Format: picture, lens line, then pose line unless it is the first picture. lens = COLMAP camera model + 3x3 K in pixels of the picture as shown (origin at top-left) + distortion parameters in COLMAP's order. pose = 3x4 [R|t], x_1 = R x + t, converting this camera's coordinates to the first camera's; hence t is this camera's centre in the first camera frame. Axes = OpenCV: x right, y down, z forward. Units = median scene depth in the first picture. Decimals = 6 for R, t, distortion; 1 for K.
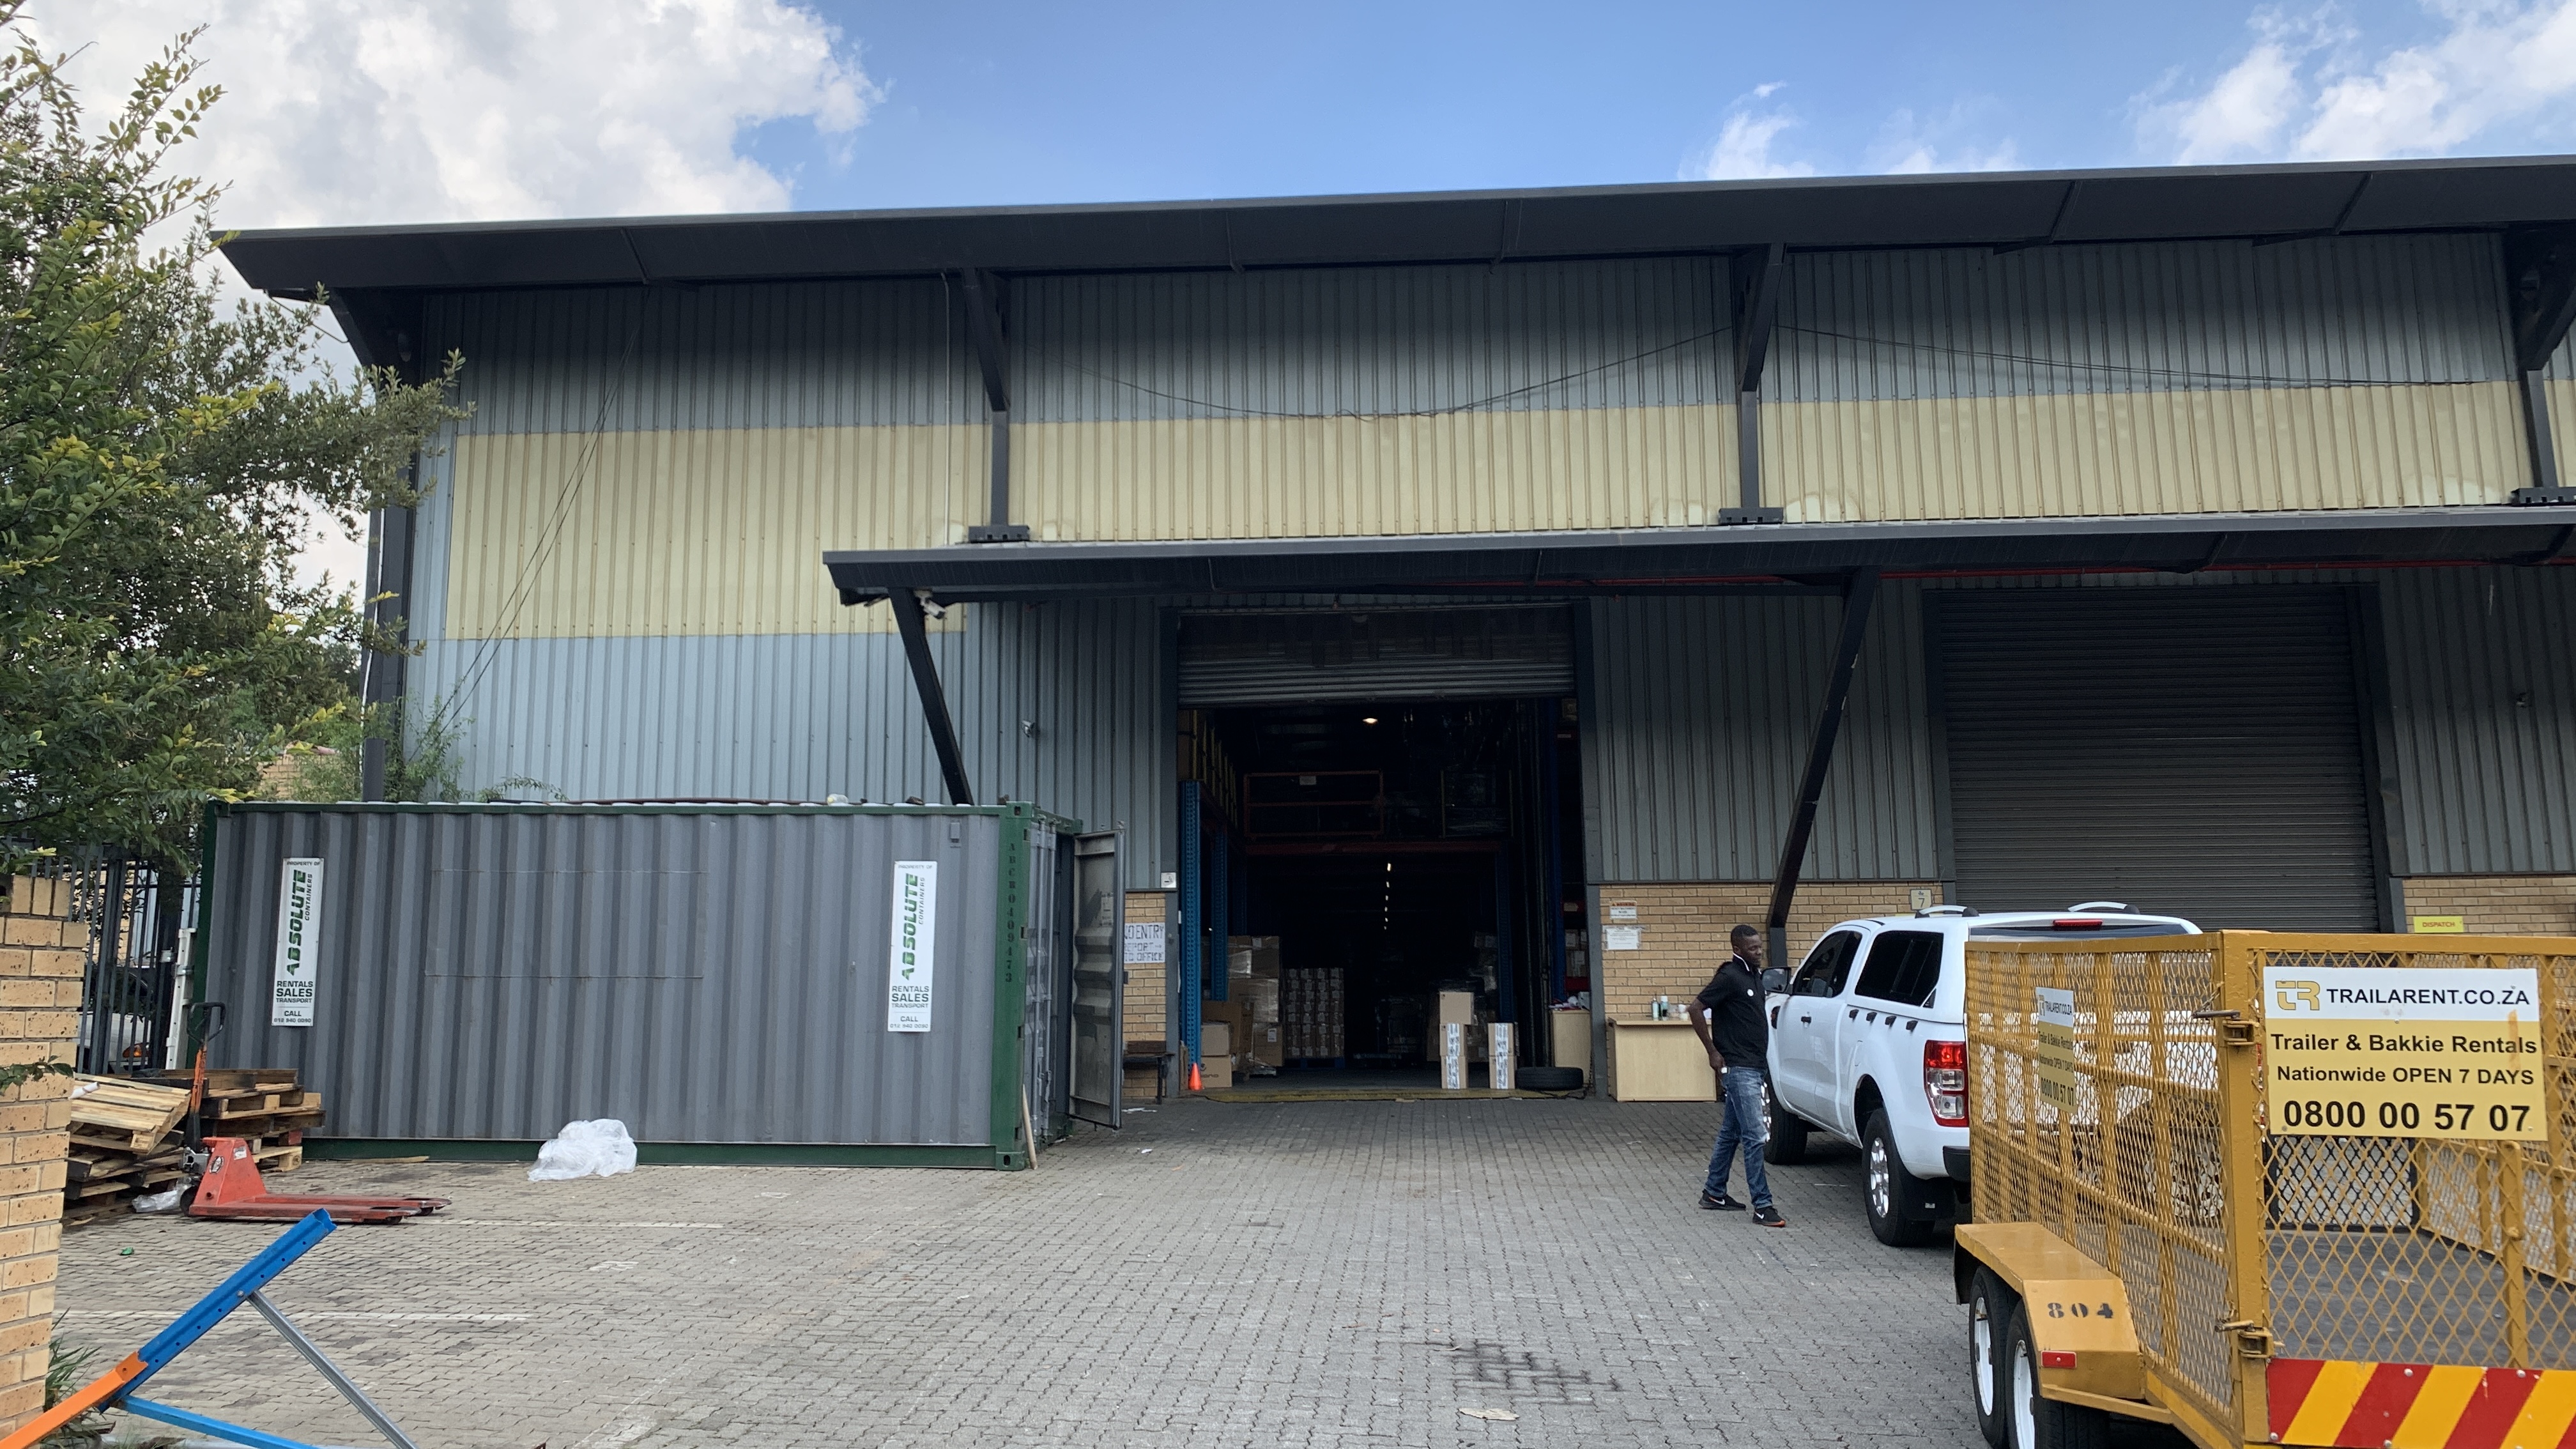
lens RADIAL K [[1833.6, 0, 1288.0], [0, 1833.6, 724.5], [0, 0, 1]] dist [0.085142, -0.199691]
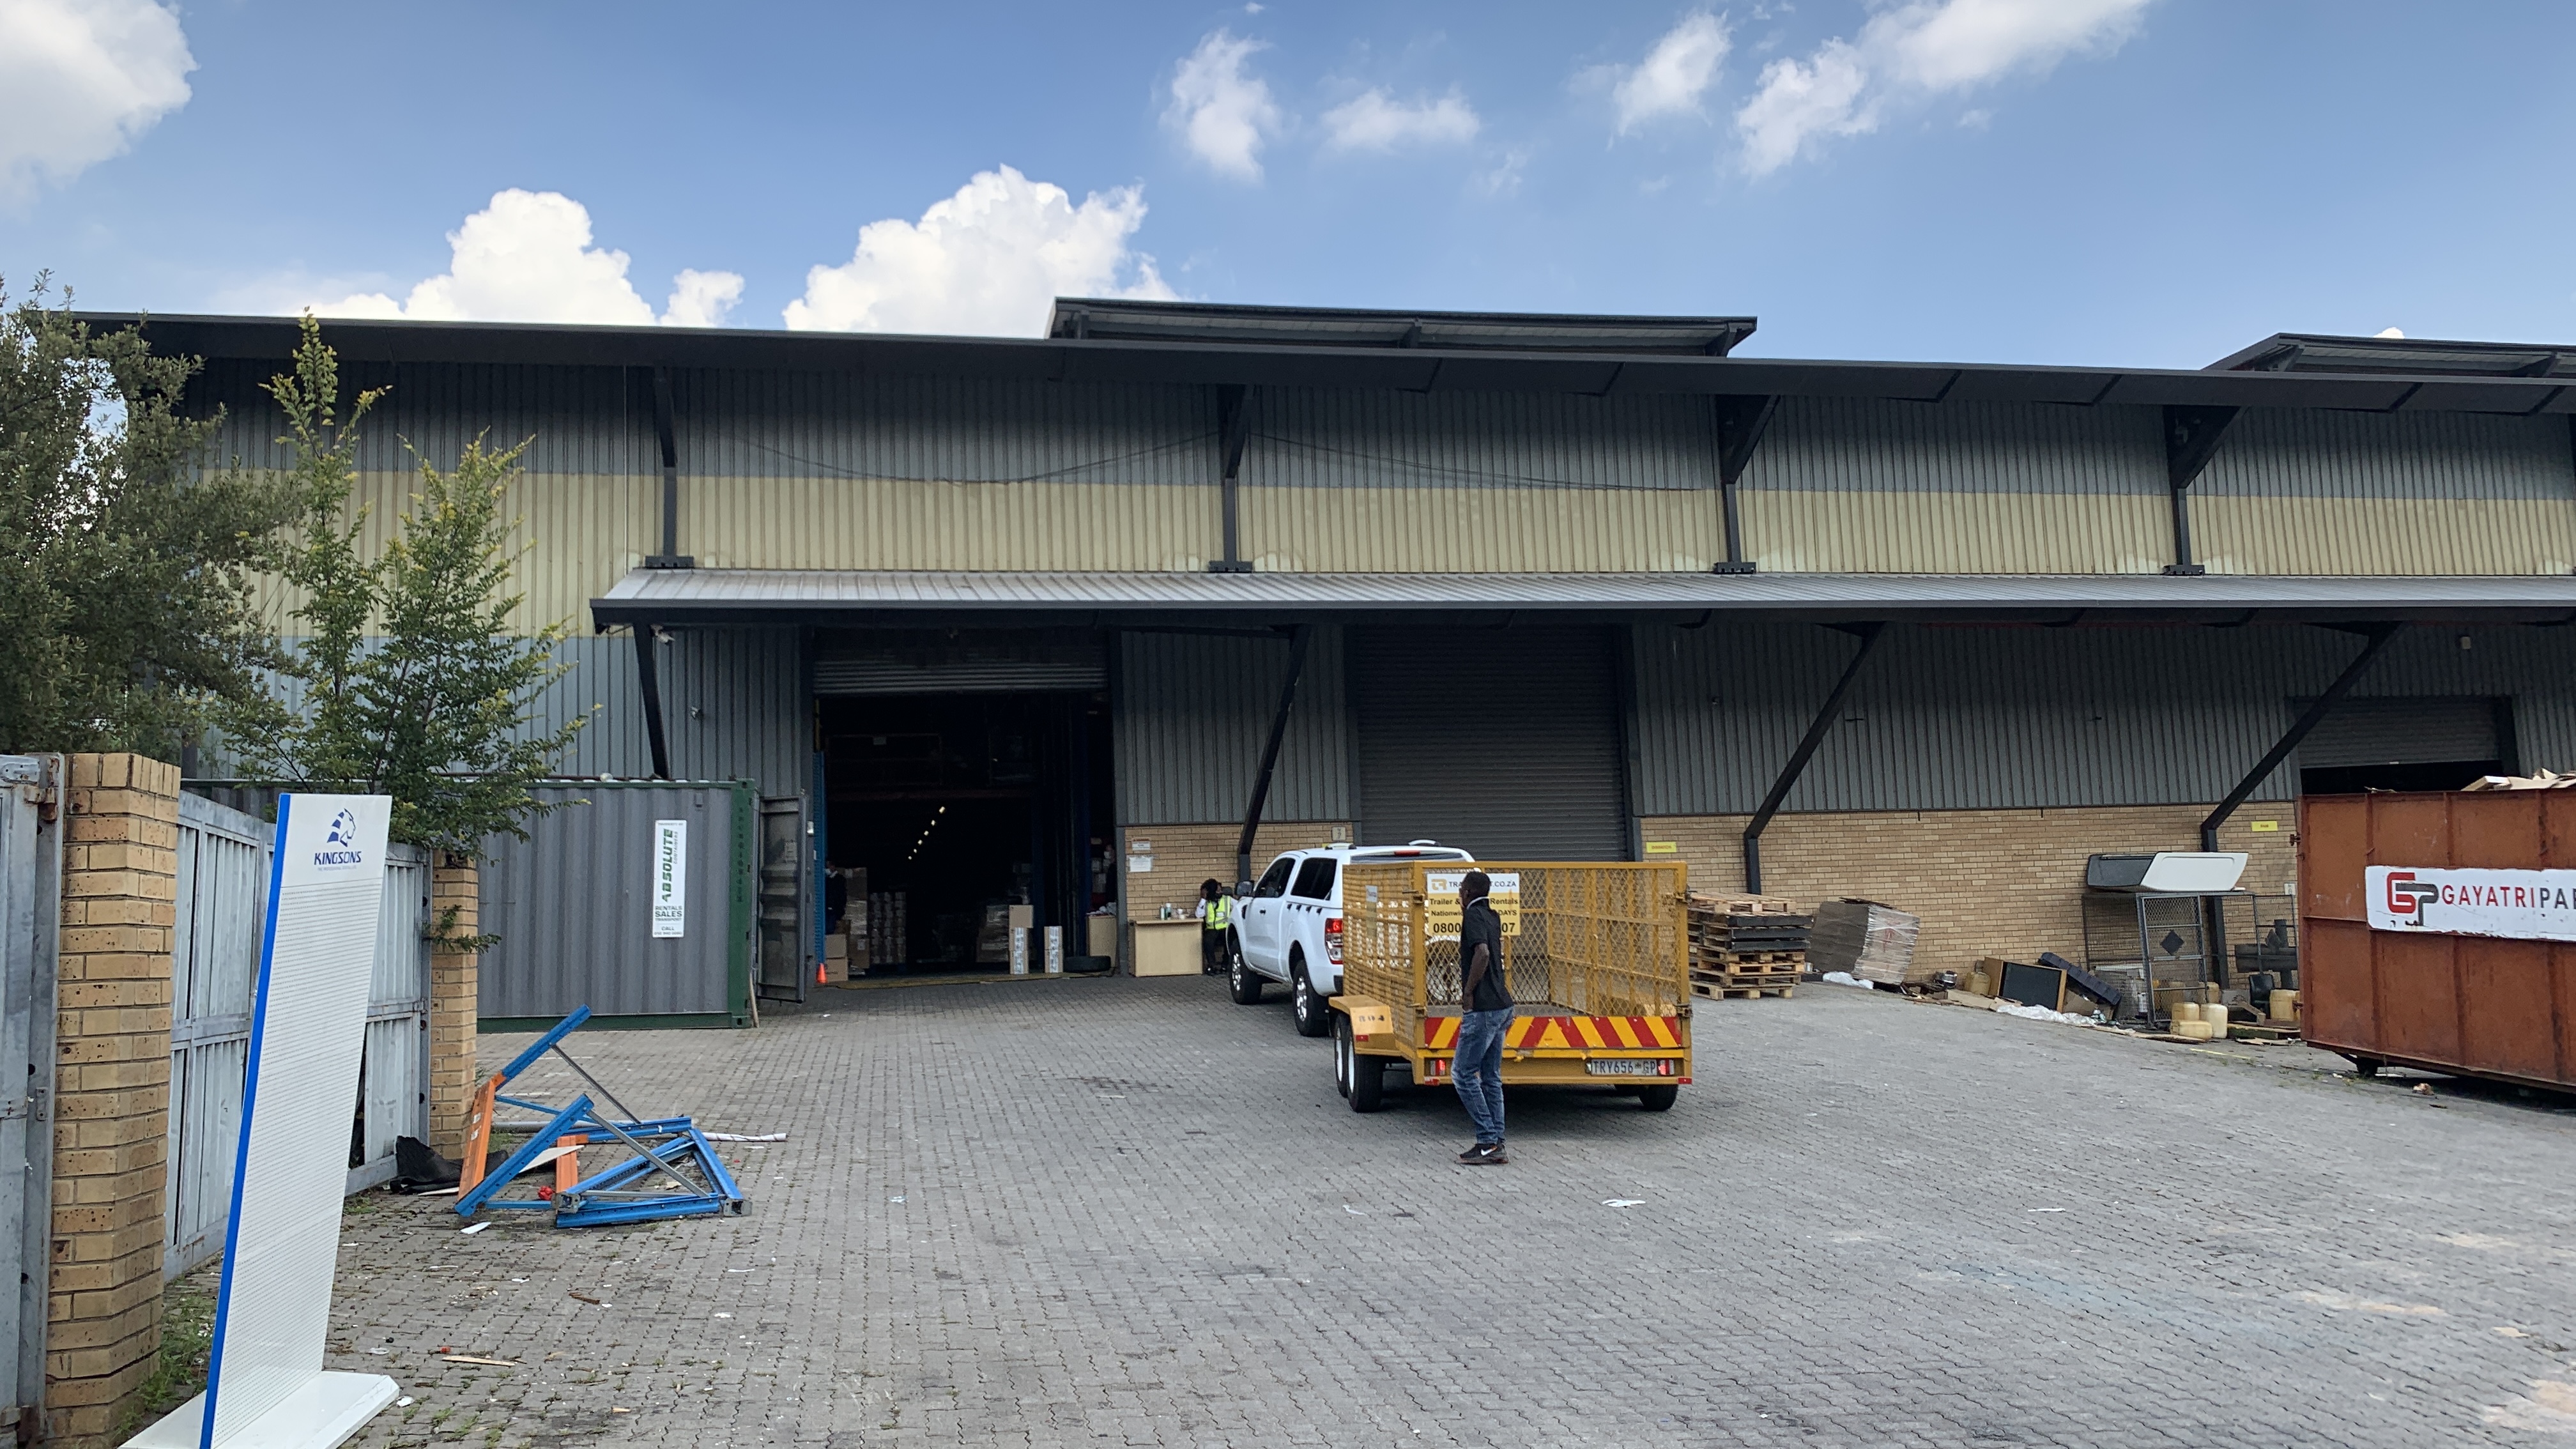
lens RADIAL K [[1929.6, 0, 1288.0], [0, 1929.6, 724.5], [0, 0, 1]] dist [0.031125, -0.034574]
pose [[0.959678, 0.002913, 0.281086, -0.124633], [-0.015447, 0.998982, 0.042386, -0.054964], [-0.280677, -0.045018, 0.958746, -0.444143]]
